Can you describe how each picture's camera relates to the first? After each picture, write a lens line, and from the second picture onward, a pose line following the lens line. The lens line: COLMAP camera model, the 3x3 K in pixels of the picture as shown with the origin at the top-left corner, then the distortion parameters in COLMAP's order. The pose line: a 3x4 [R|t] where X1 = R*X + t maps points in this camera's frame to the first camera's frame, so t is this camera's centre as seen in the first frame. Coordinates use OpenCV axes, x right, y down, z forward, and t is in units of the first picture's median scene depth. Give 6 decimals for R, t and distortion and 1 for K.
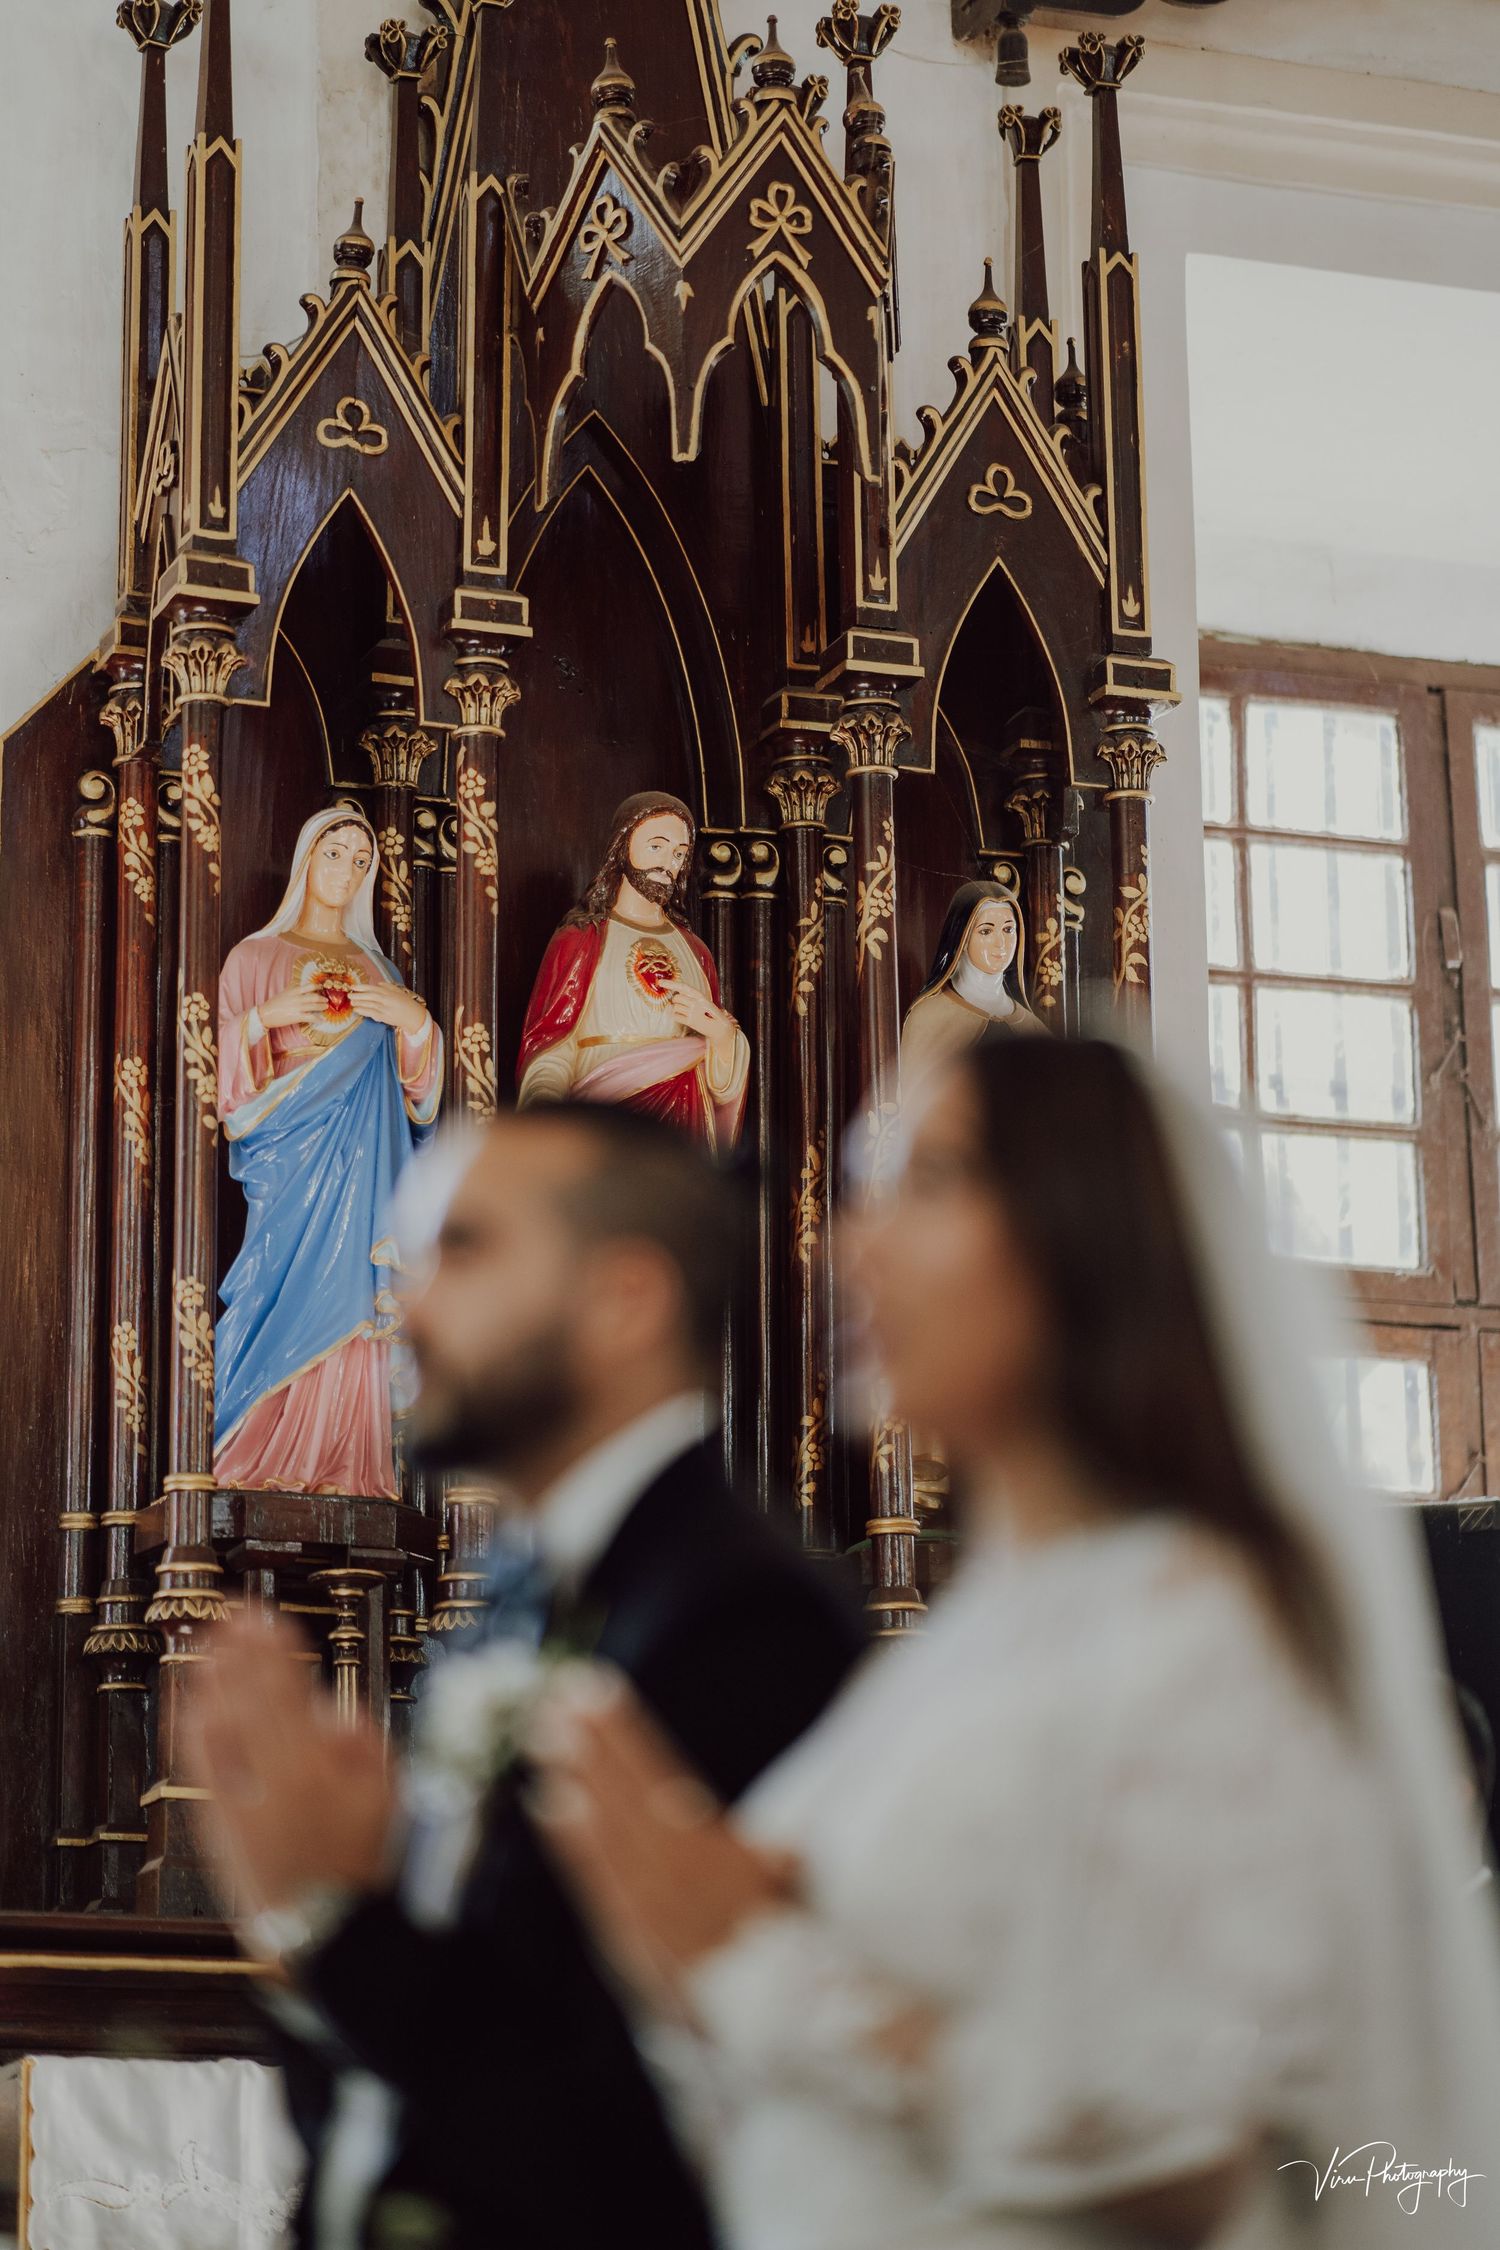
lens RADIAL K [[5615.2, 0, 750.0], [0, 5615.2, 1125.0], [0, 0, 1]] dist [0.057705, 0.784896]
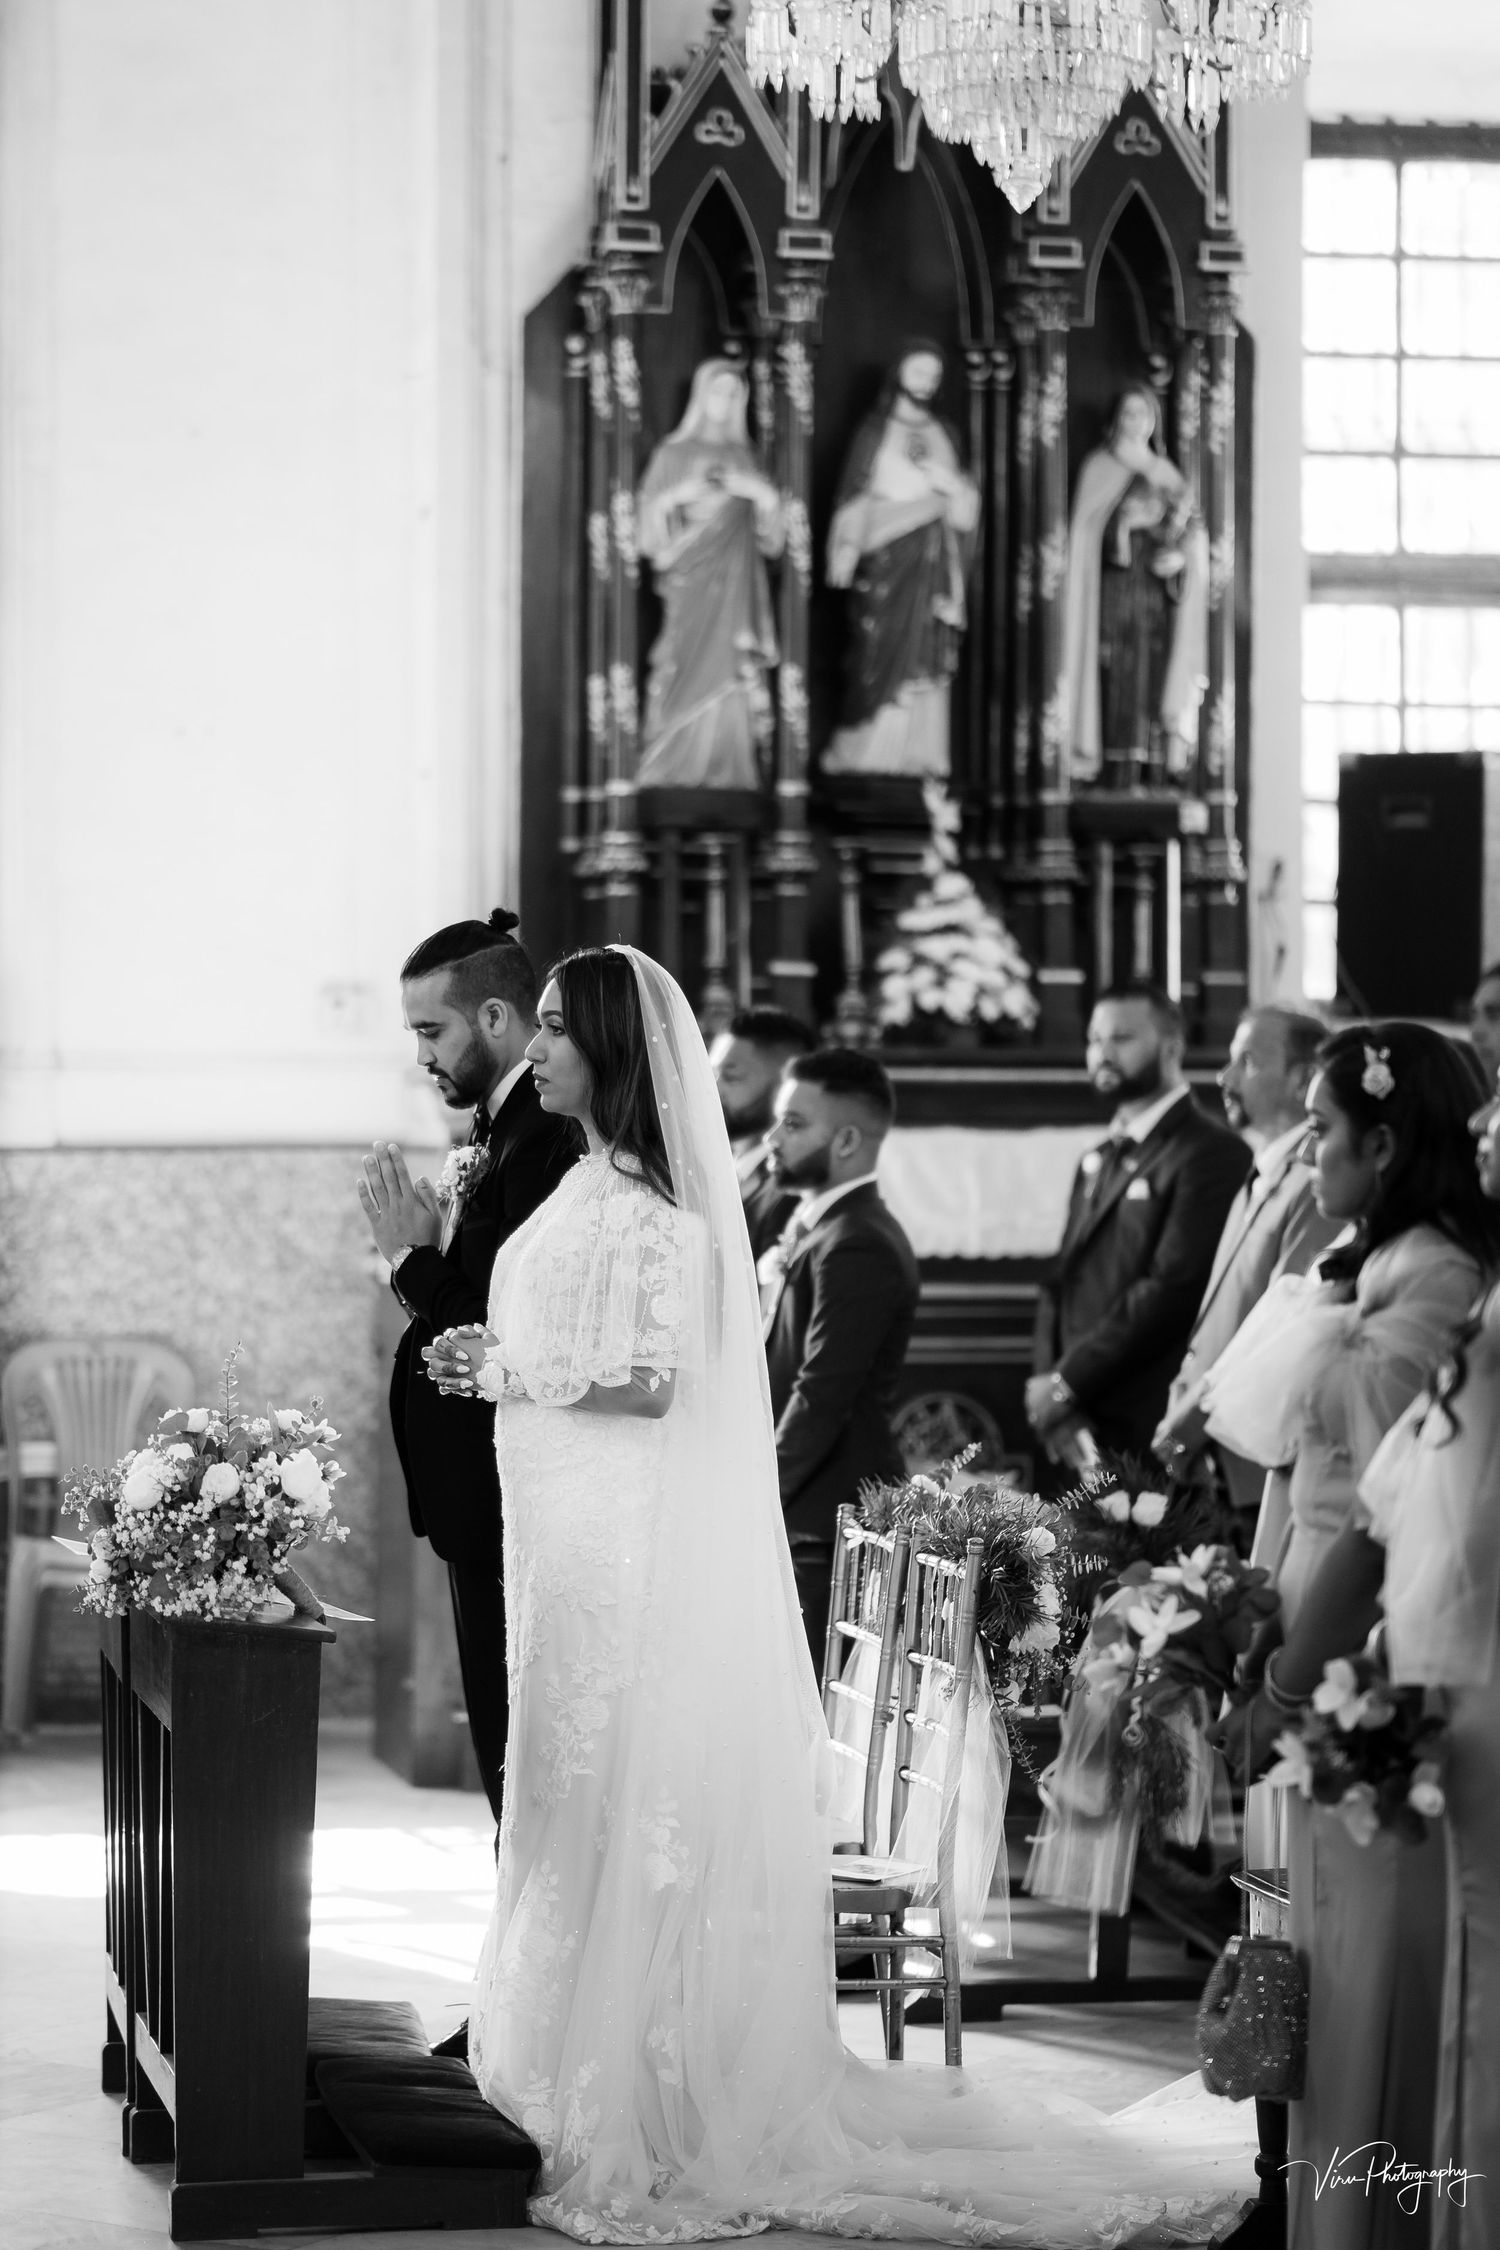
lens RADIAL K [[5615.2, 0, 750.0], [0, 5615.2, 1125.0], [0, 0, 1]] dist [0.057705, 0.784896]
pose [[0.985283, 0.014229, -0.170337, 0.219344], [0.024462, 0.974534, 0.222902, -0.205521], [0.169170, -0.223789, 0.959844, -0.628737]]
